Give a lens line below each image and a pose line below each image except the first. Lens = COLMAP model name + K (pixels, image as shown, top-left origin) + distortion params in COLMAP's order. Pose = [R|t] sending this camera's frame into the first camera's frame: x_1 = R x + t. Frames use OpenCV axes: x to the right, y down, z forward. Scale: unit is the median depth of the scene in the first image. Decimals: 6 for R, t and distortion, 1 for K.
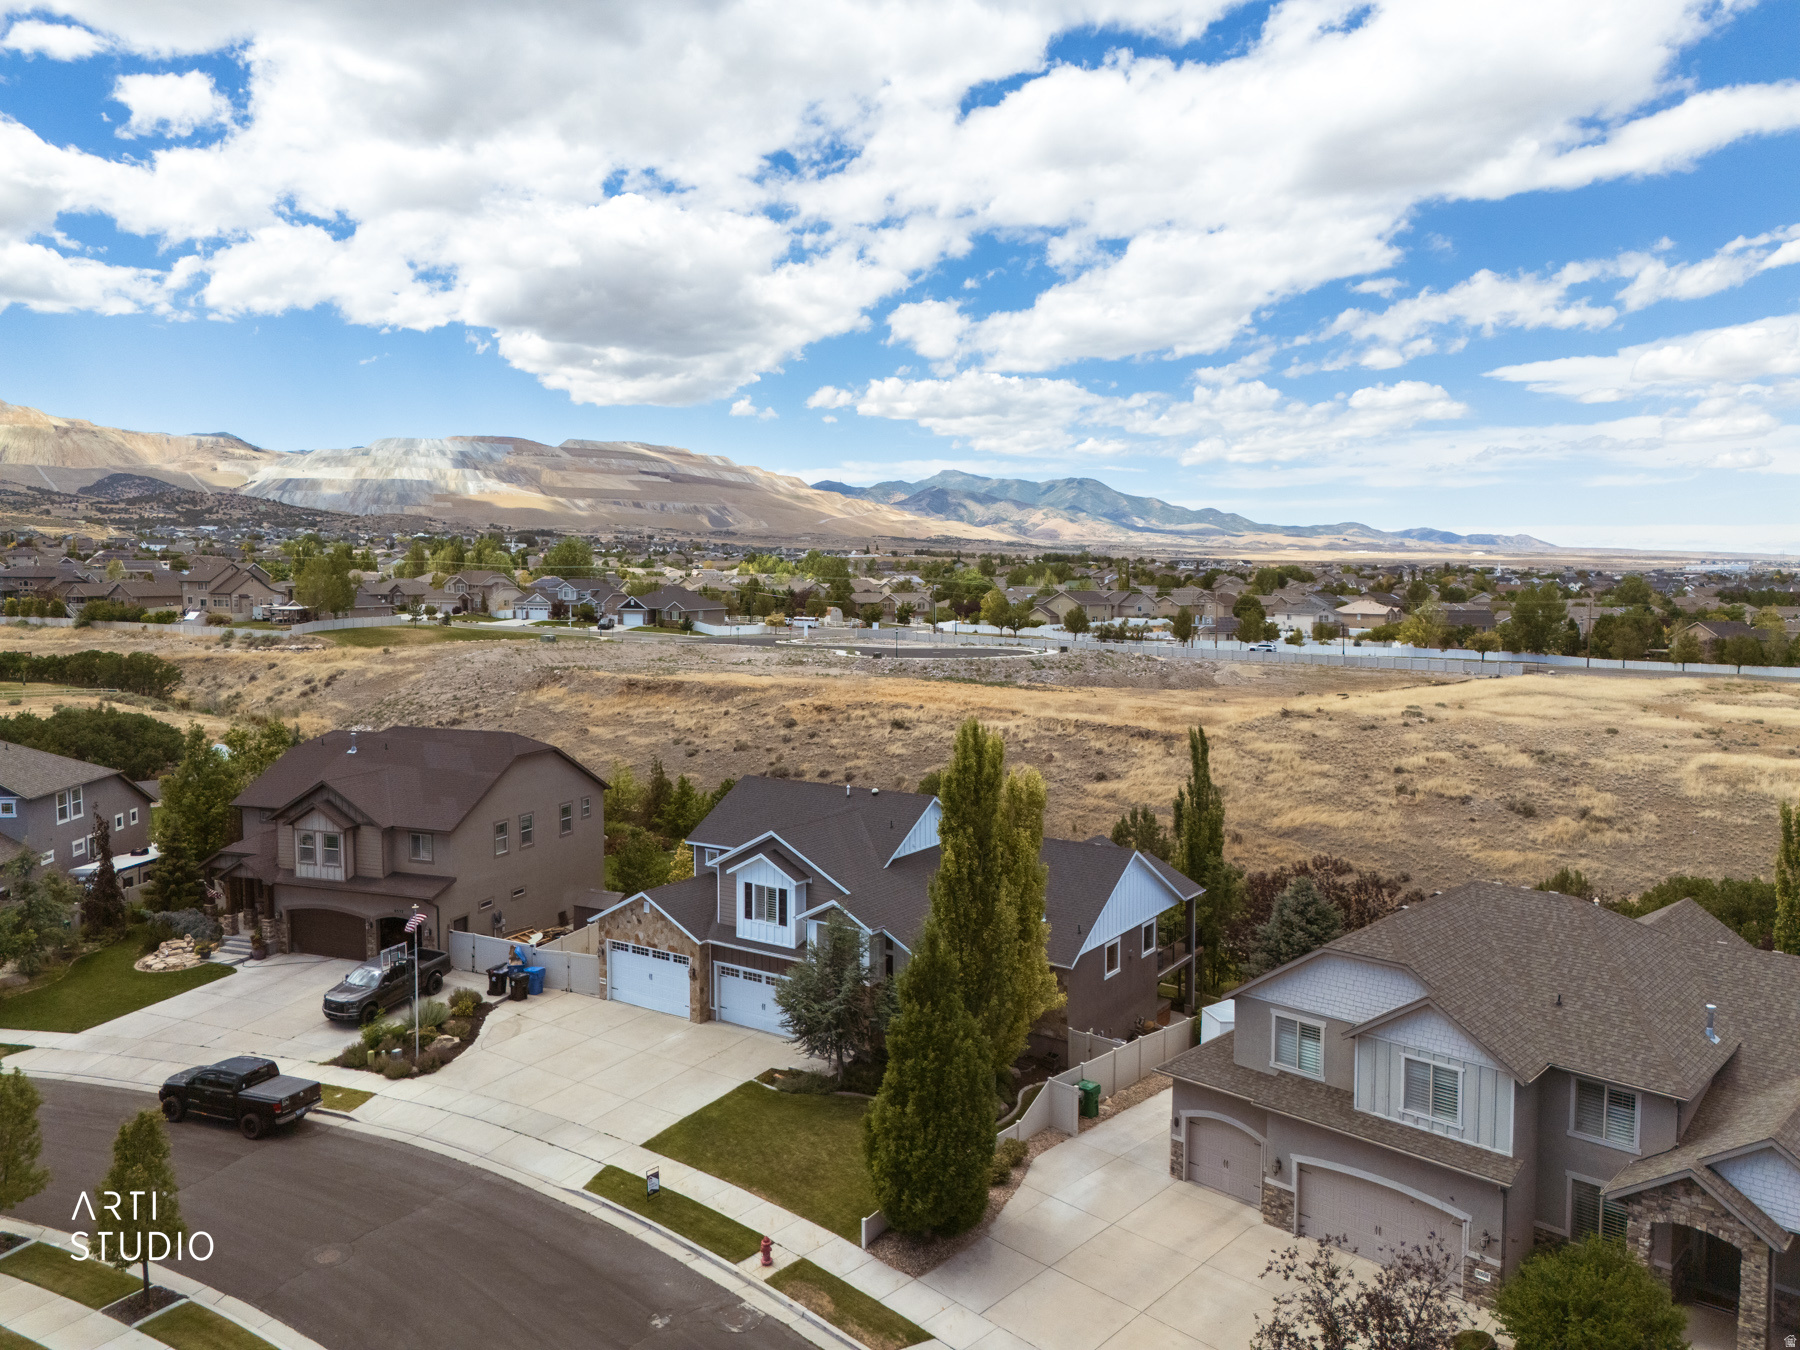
lens RADIAL K [[1321.4, 0, 905.7], [0, 1321.4, 674.1], [0, 0, 1]] dist [0.083889, -0.087848]
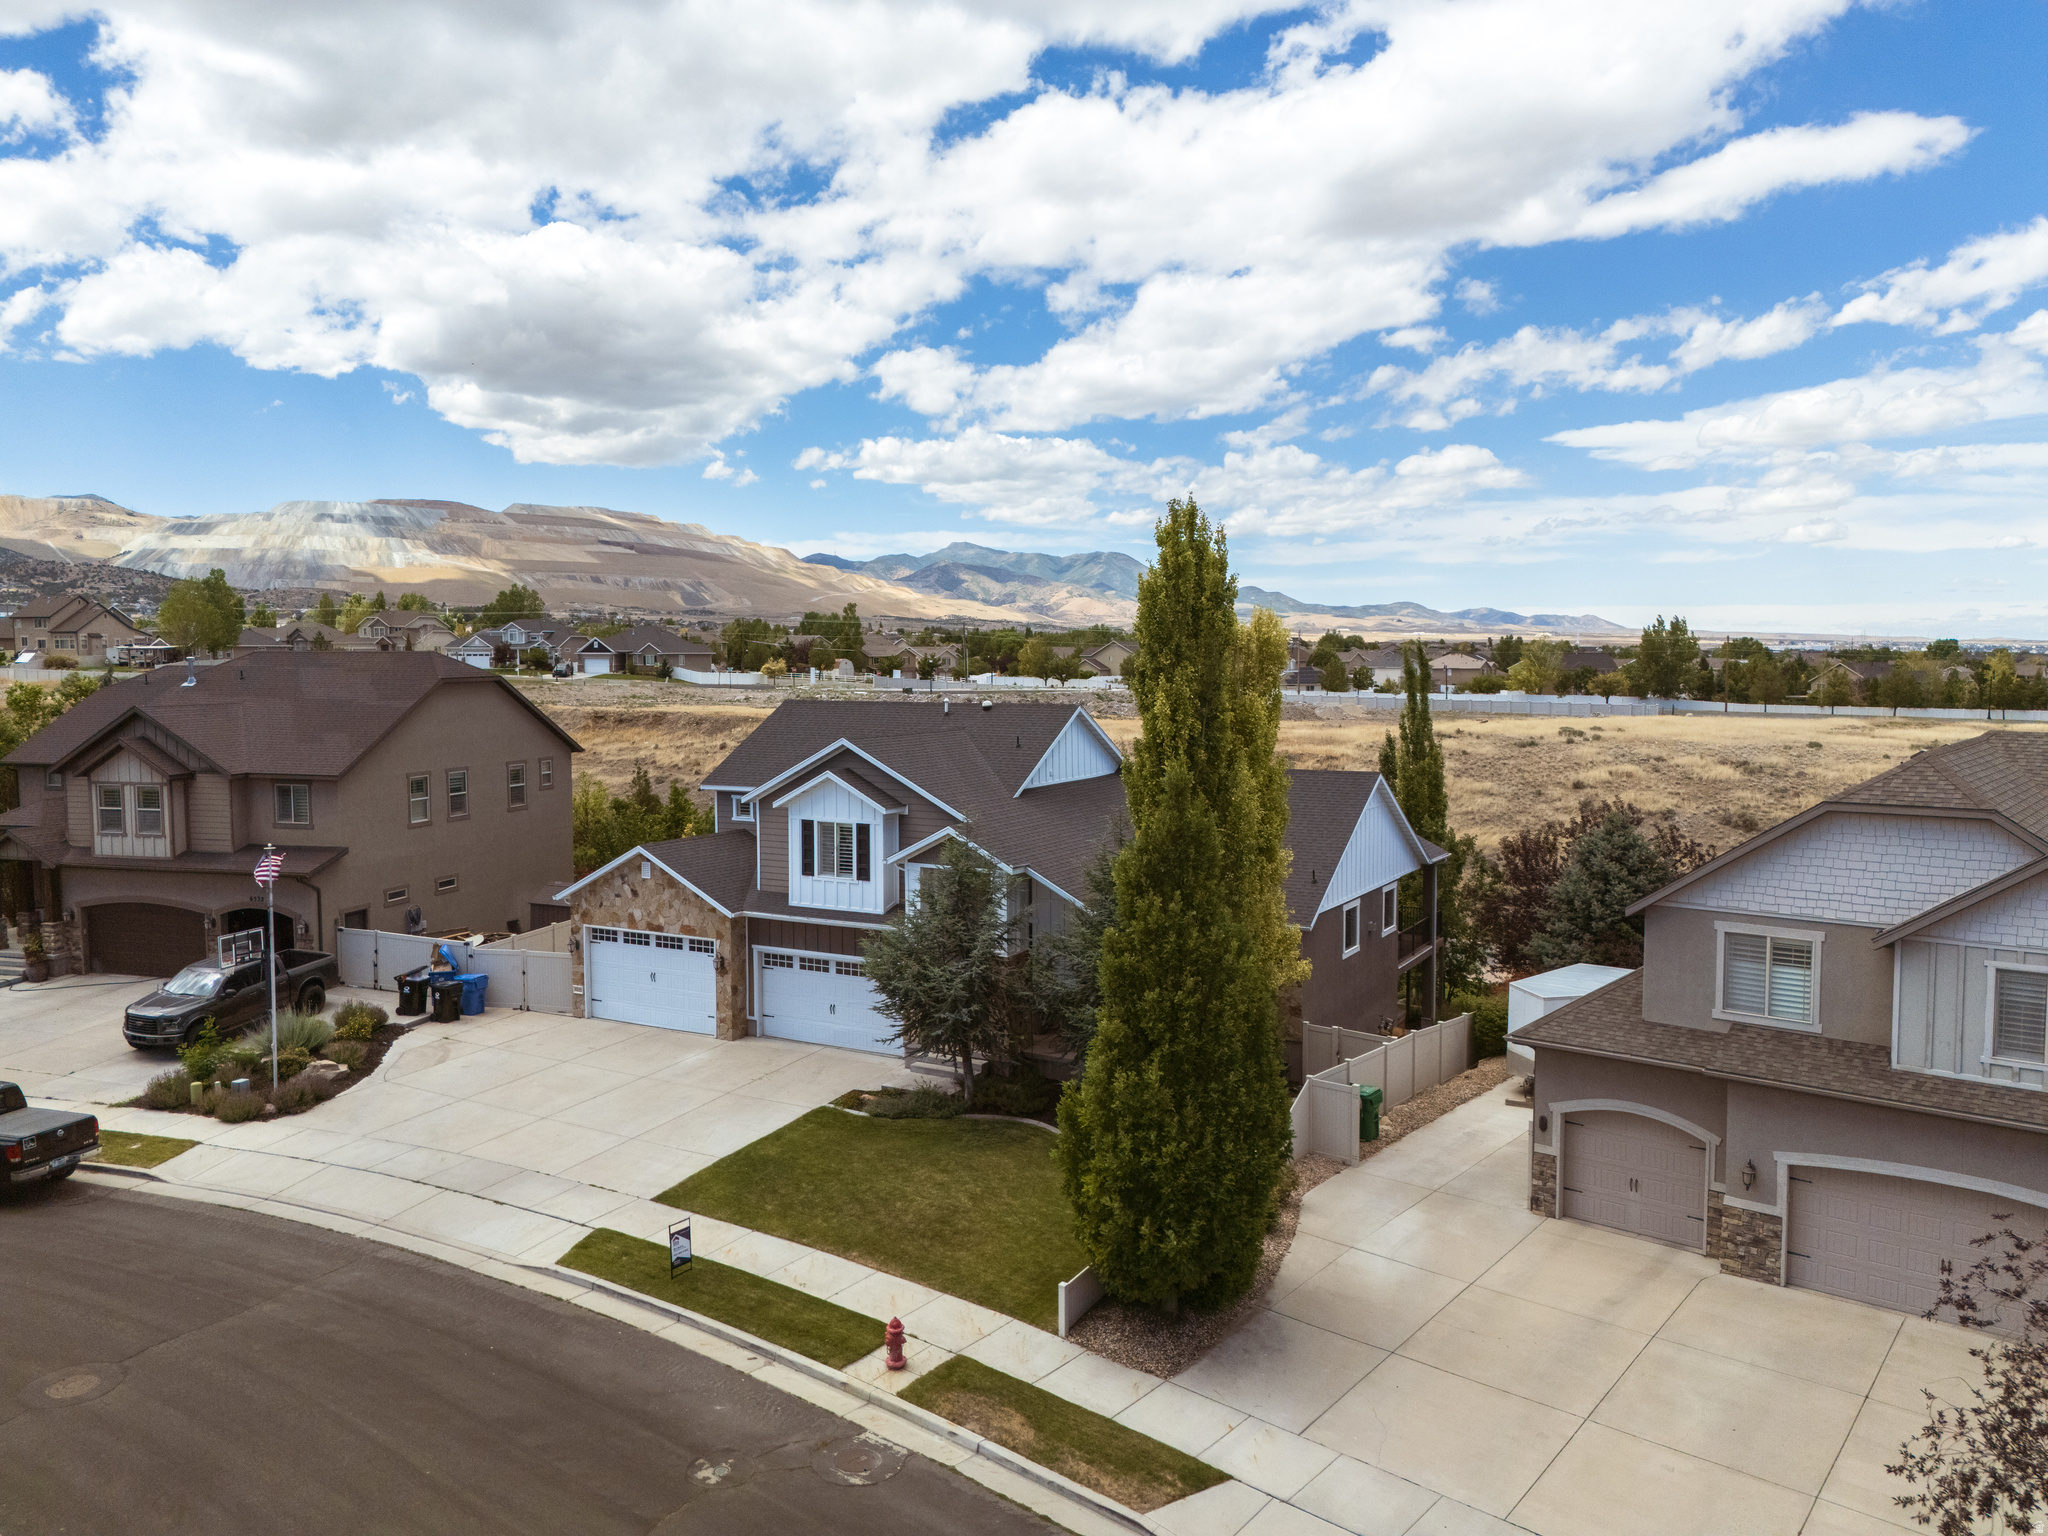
lens RADIAL K [[1506.1, 0, 1031.3], [0, 1506.1, 765.1], [0, 0, 1]] dist [0.071305, -0.062397]
pose [[0.996839, -0.009696, 0.078860, -0.052769], [0.010200, 0.999930, -0.006000, 0.107167], [-0.078796, 0.006785, 0.996868, 0.199534]]
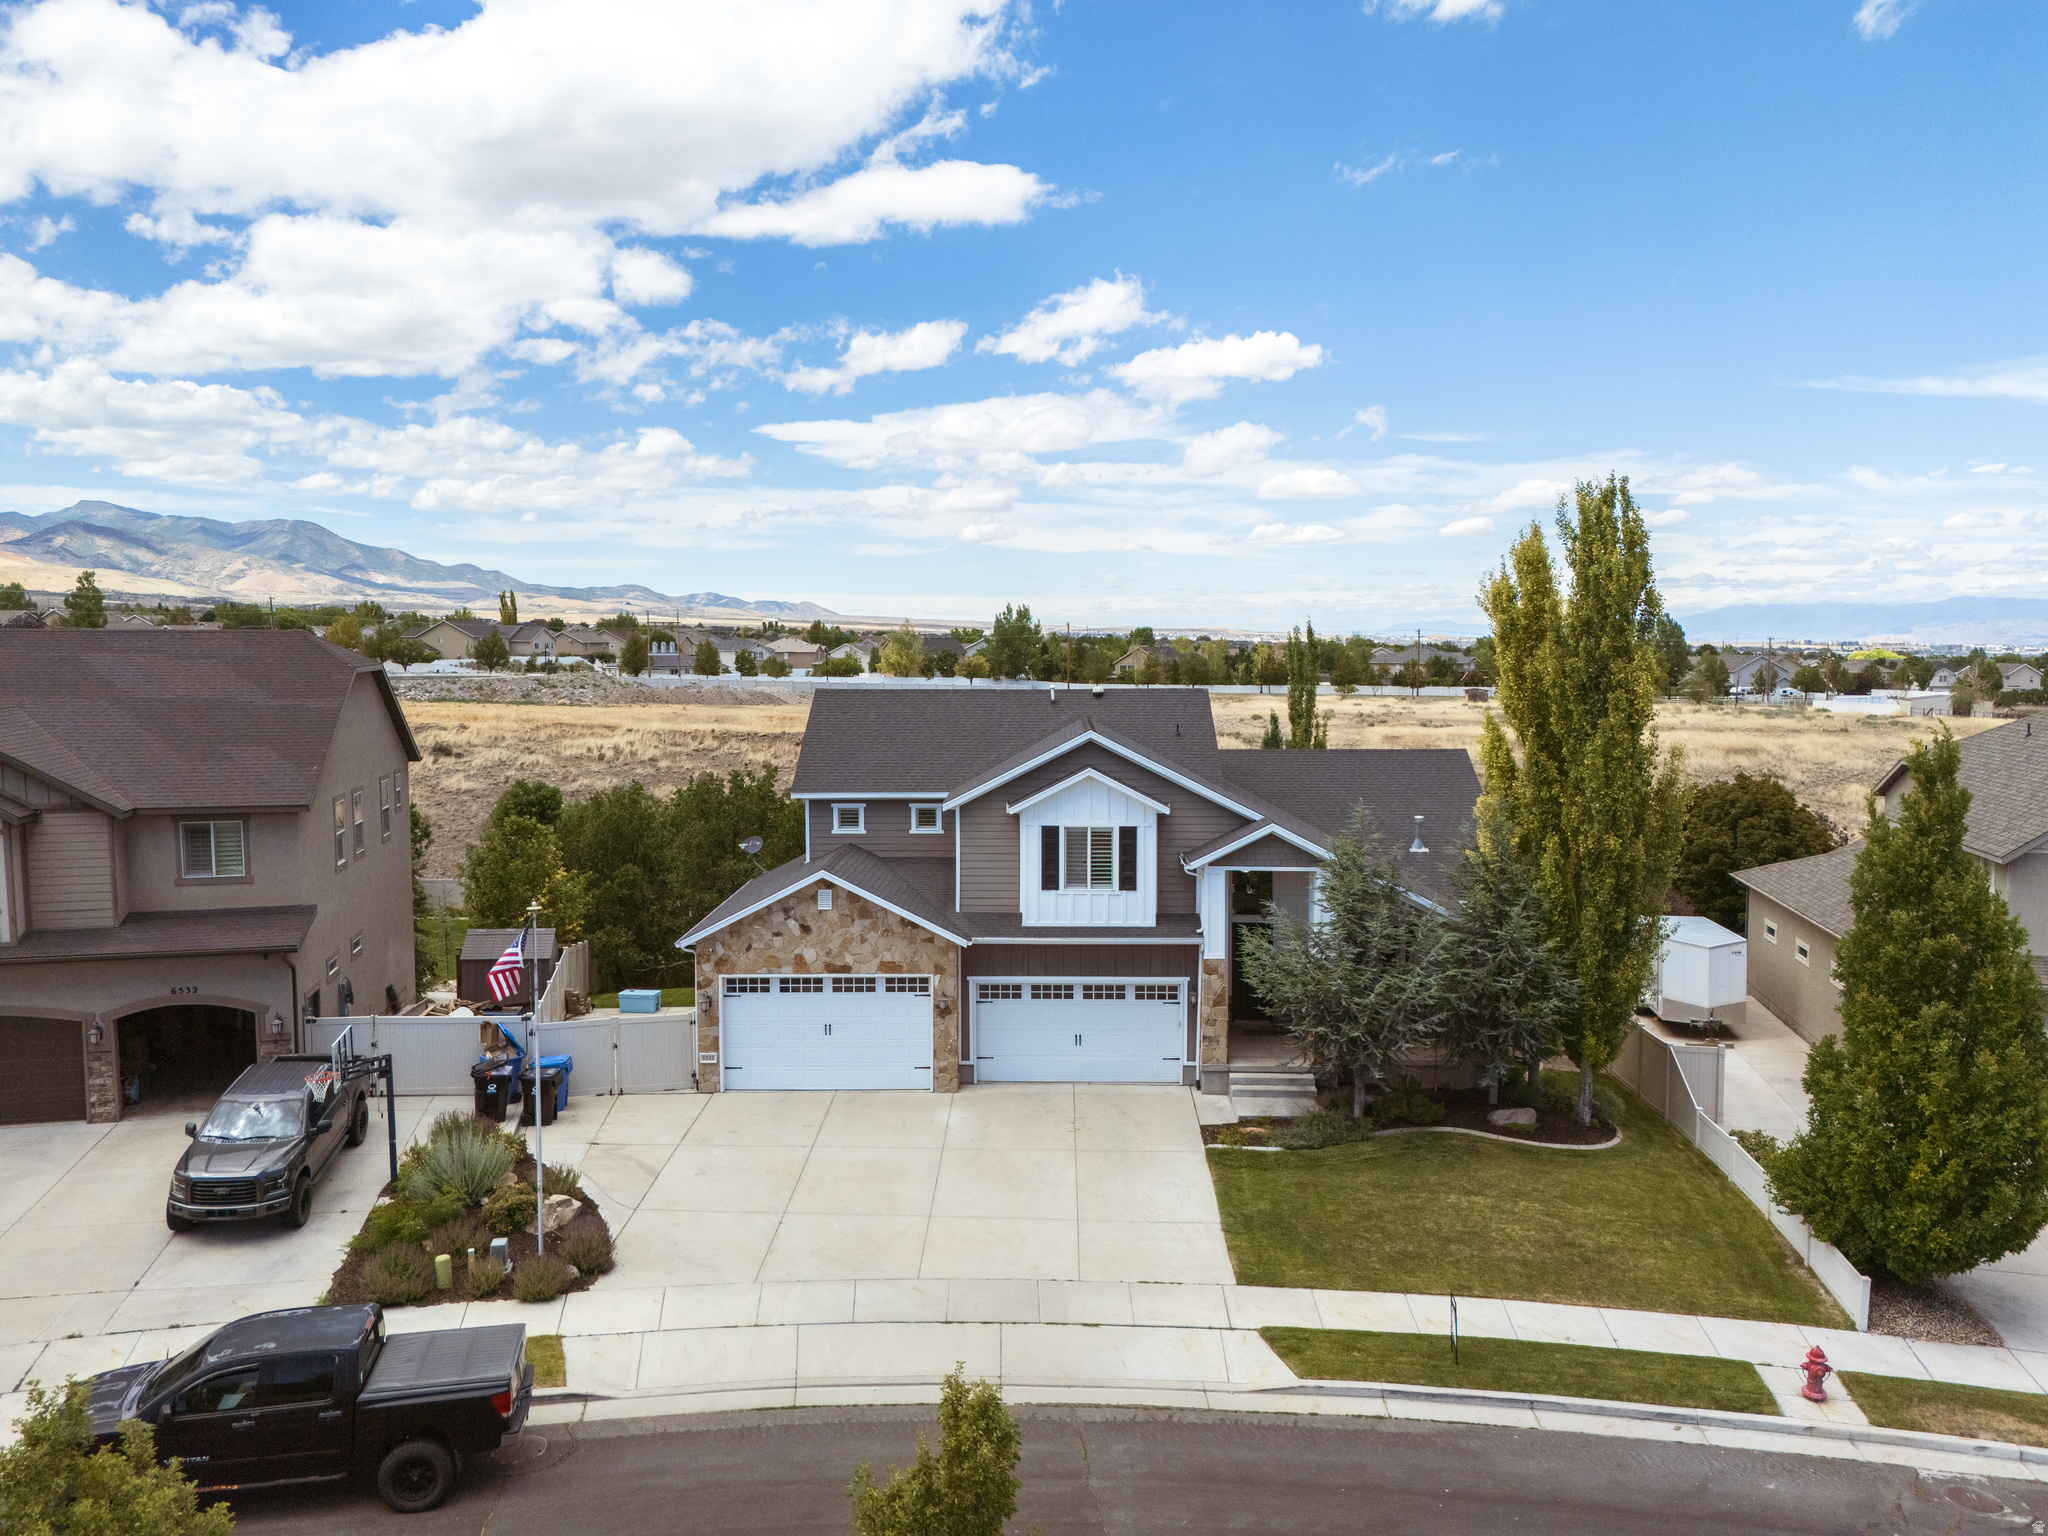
lens RADIAL K [[1506.1, 0, 1031.3], [0, 1506.1, 765.1], [0, 0, 1]] dist [0.071305, -0.062397]
pose [[0.837699, -0.048897, 0.543939, -0.372561], [0.045934, 0.998763, 0.019043, 0.093617], [-0.544198, 0.009033, 0.838908, 0.367342]]
